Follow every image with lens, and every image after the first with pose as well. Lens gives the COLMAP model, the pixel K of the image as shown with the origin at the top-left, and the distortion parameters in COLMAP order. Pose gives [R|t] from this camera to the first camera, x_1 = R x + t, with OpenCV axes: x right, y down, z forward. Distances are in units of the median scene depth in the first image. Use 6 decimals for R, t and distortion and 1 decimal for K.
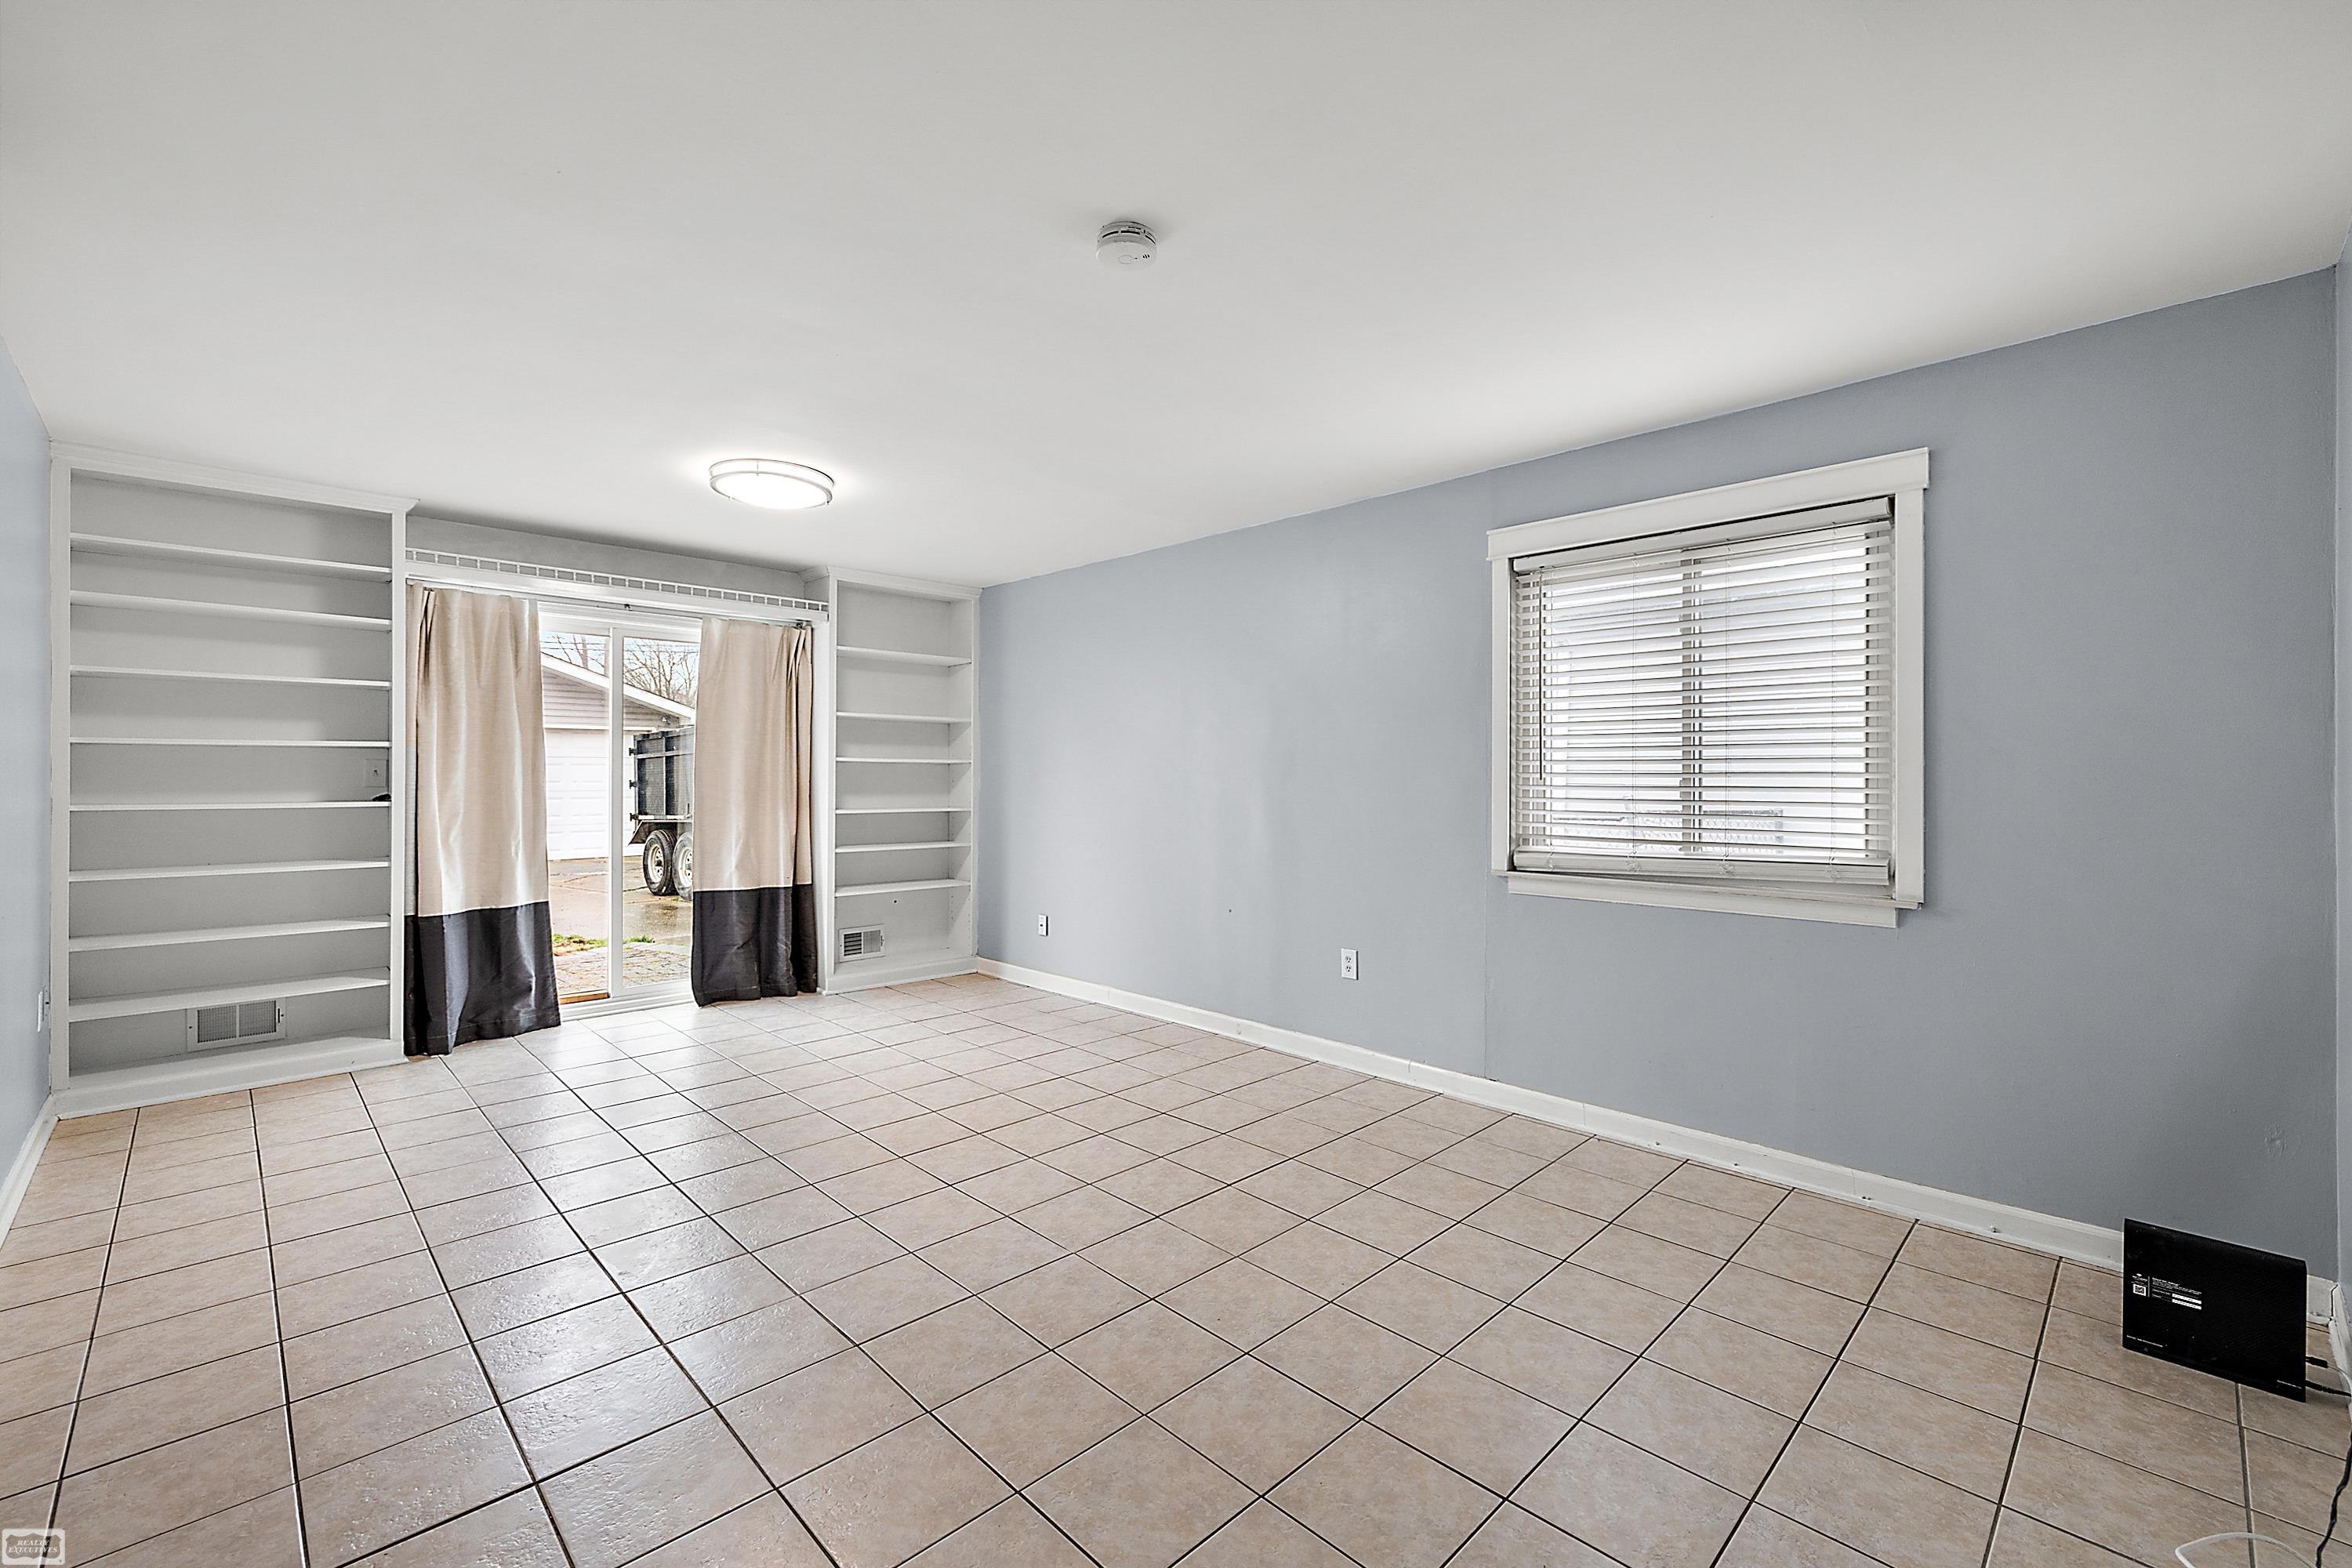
lens RADIAL K [[992.4, 0, 1176.0], [0, 992.4, 776.6], [0, 0, 1]] dist [-0.003951, 0.001320]
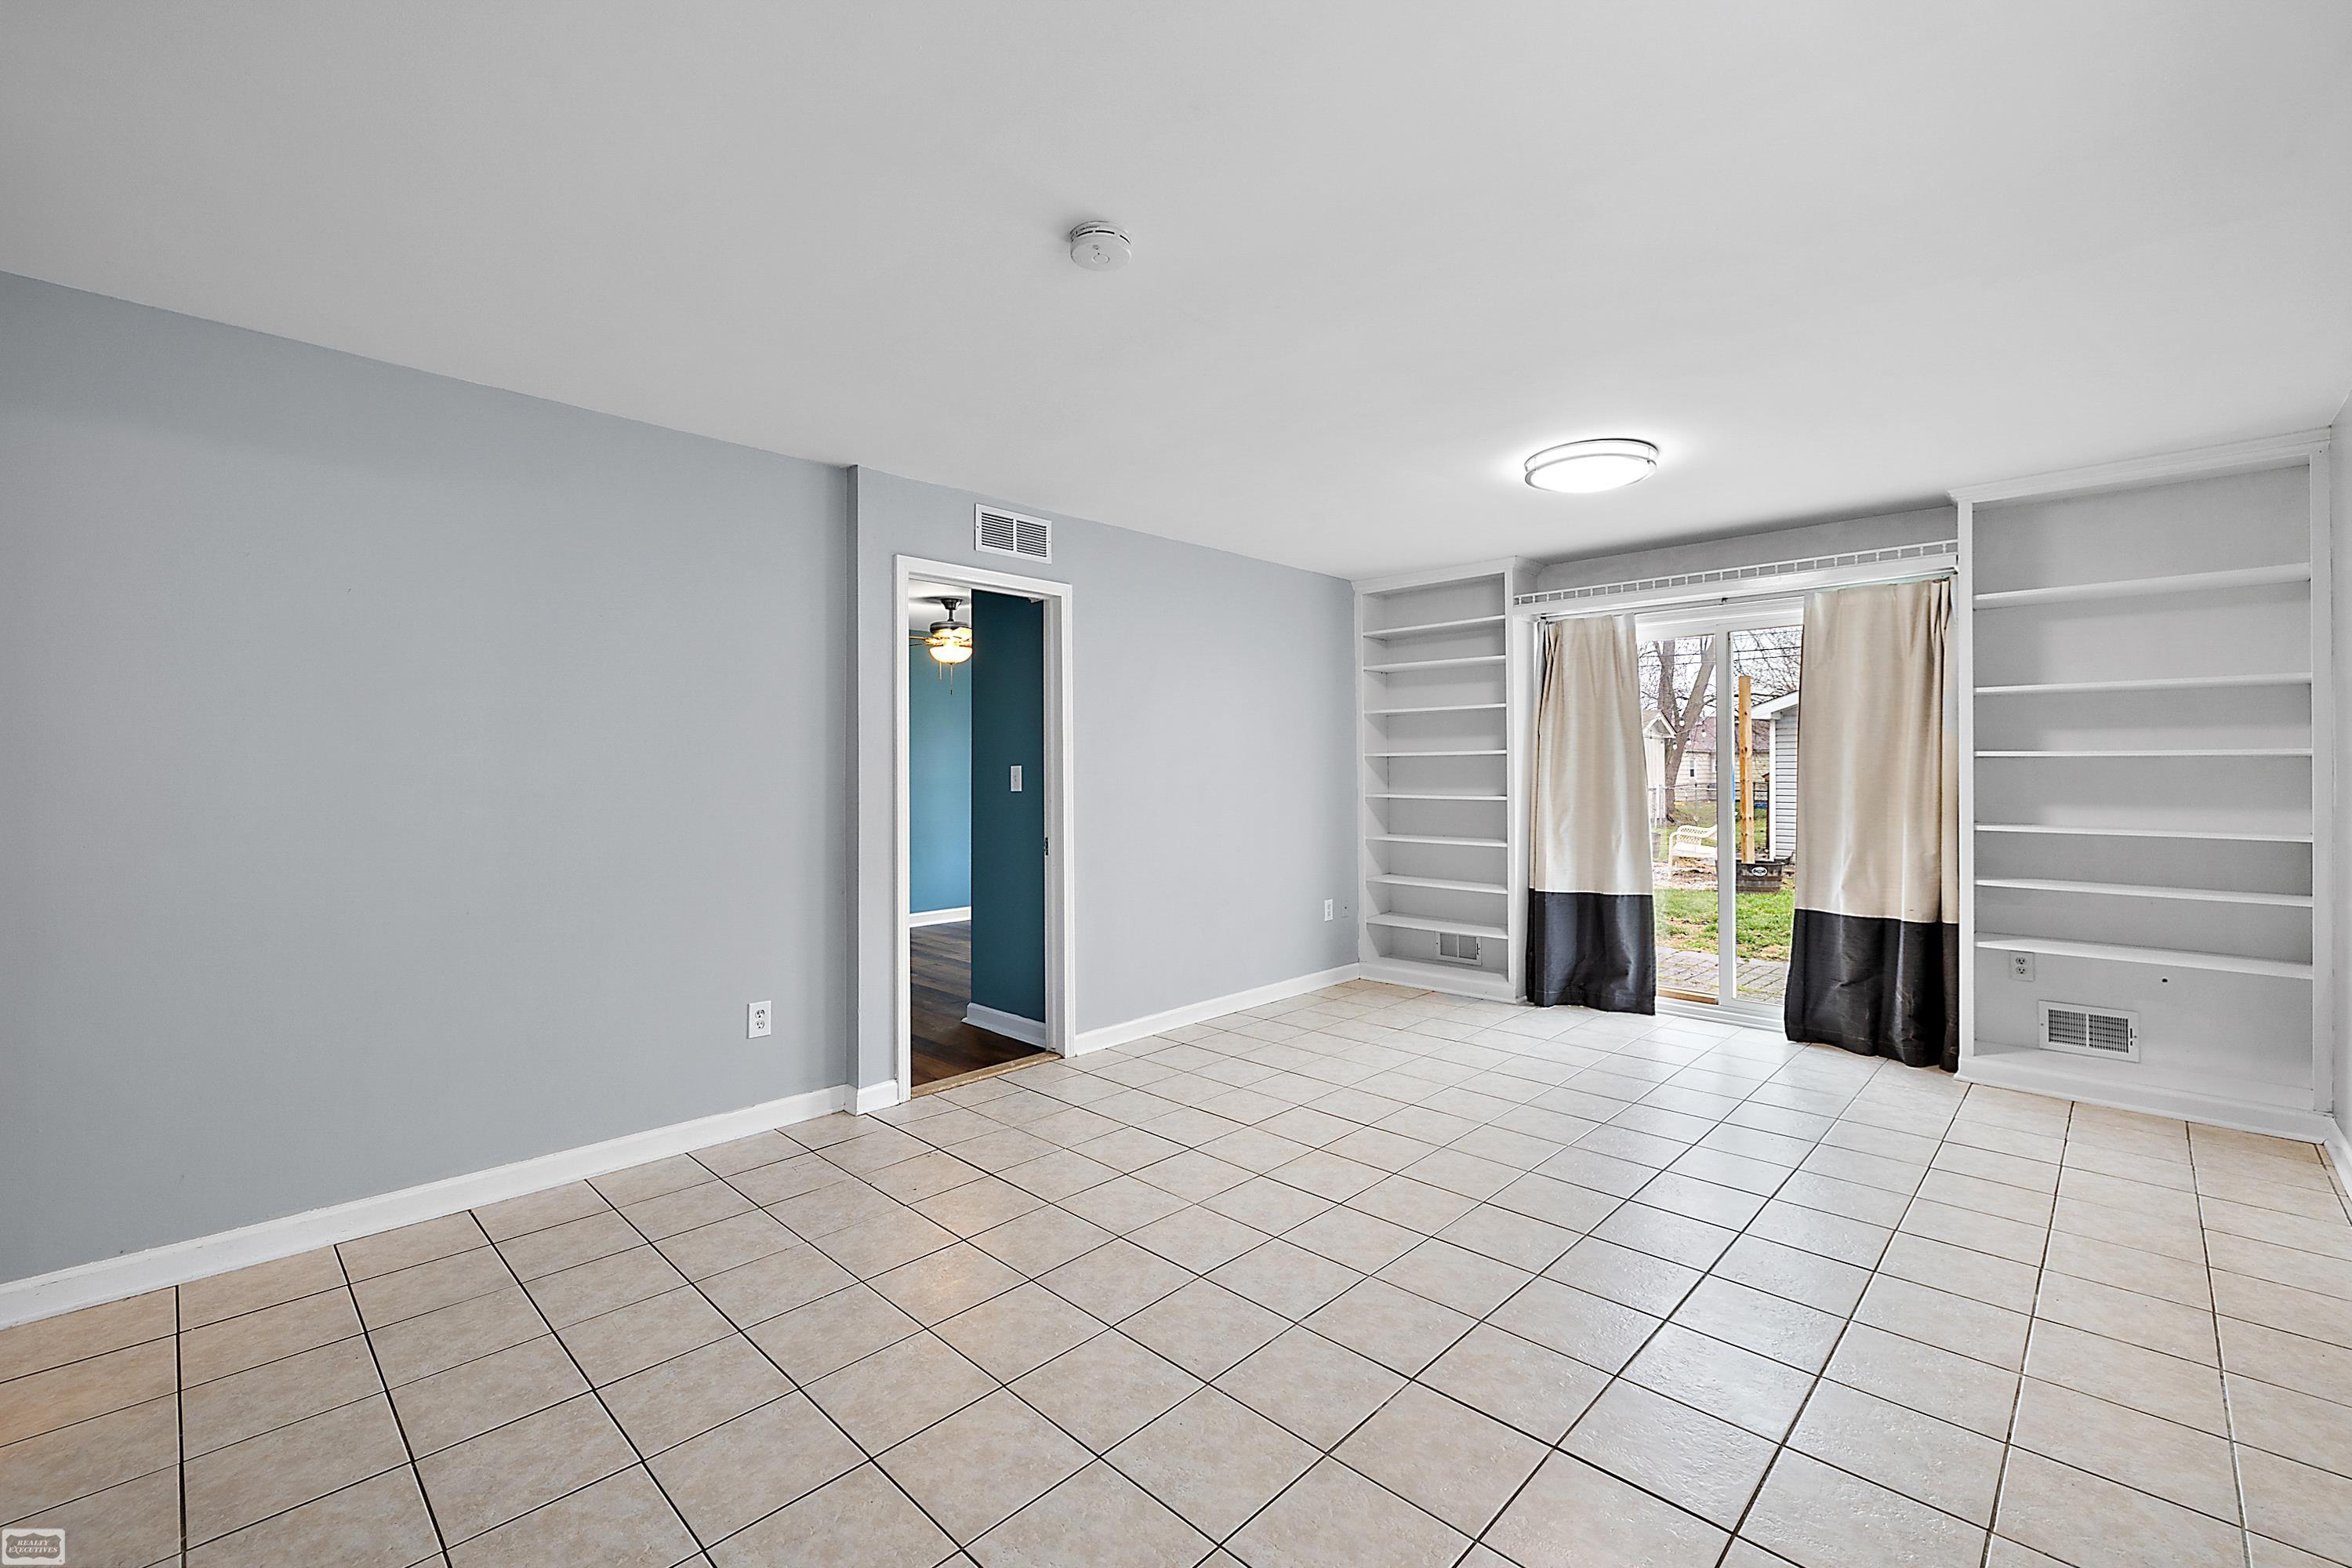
lens RADIAL K [[992.4, 0, 1168.1], [0, 992.4, 775.4], [0, 0, 1]] dist [-0.003951, 0.001320]
pose [[0.011403, 0.001941, -0.999933, 0.411344], [-0.000355, 0.999998, 0.001937, -0.004046], [0.999935, 0.000333, 0.011404, 0.465636]]
